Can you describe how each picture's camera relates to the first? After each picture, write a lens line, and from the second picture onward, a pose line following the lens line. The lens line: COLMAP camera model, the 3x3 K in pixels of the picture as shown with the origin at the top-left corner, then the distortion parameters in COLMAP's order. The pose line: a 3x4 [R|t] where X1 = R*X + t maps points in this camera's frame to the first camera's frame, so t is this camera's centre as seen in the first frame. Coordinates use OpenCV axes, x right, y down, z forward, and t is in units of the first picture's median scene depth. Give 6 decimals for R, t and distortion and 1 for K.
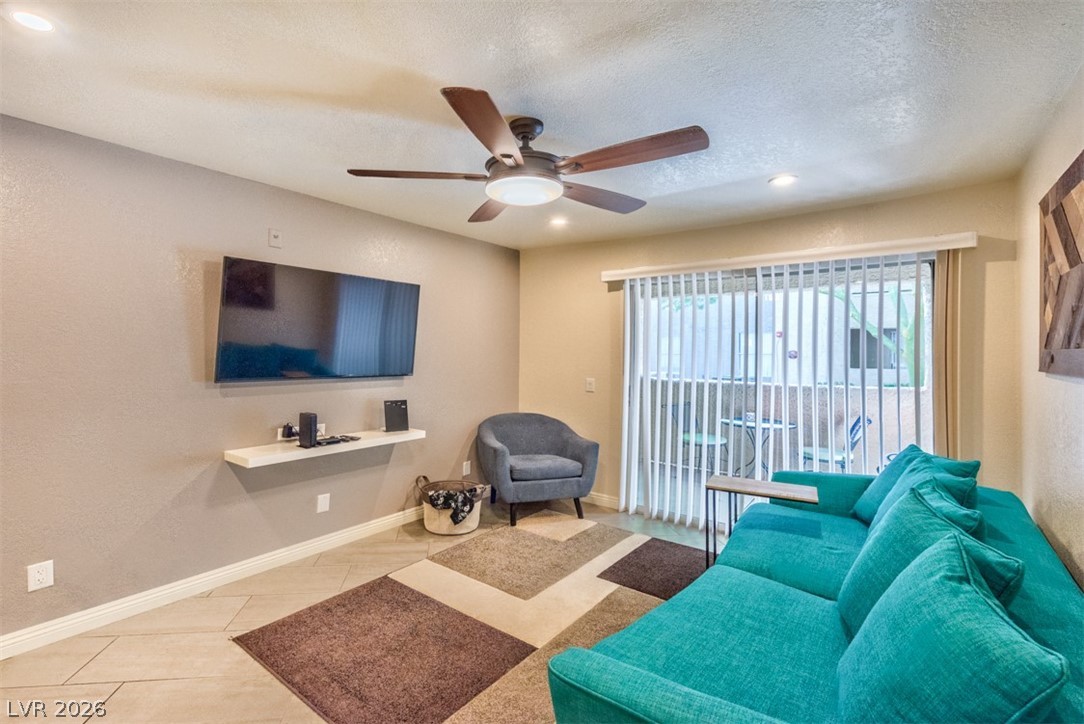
lens RADIAL K [[411.1, 0, 542.0], [0, 411.1, 353.3], [0, 0, 1]] dist [0.005604, -0.001042]
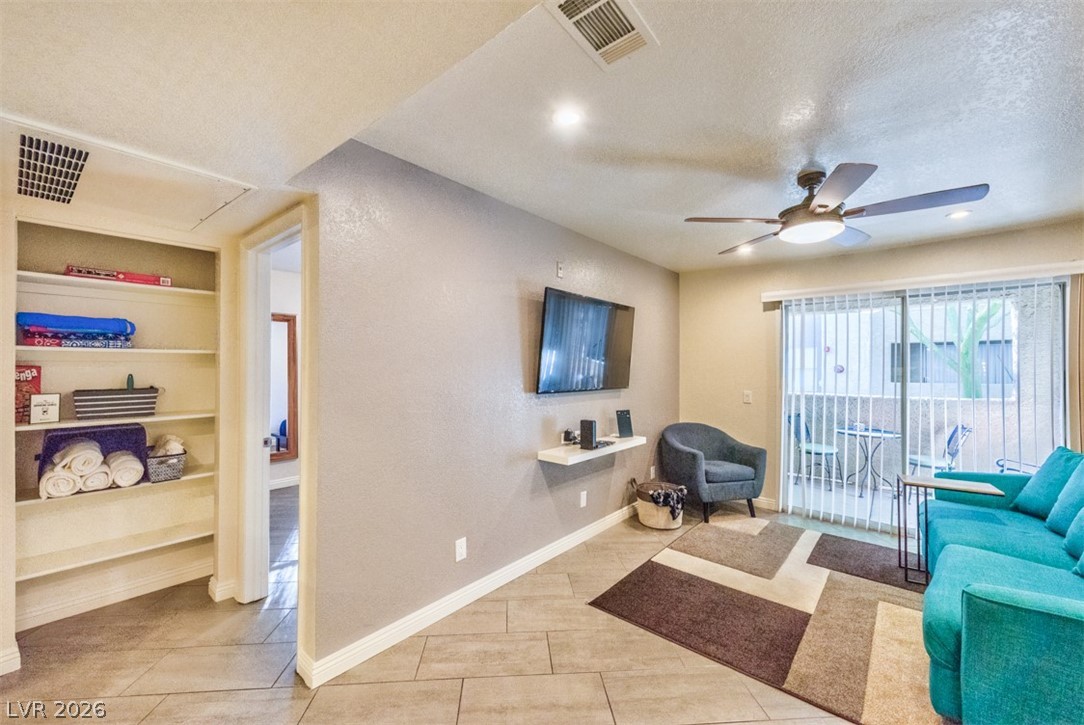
lens RADIAL K [[424.6, 0, 539.0], [0, 424.6, 367.9], [0, 0, 1]] dist [-0.002638, -0.000233]
pose [[0.999950, -0.006535, 0.007551, -0.575979], [0.006558, 0.999974, -0.003072, 0.000194], [-0.007531, 0.003122, 0.999967, -0.160645]]
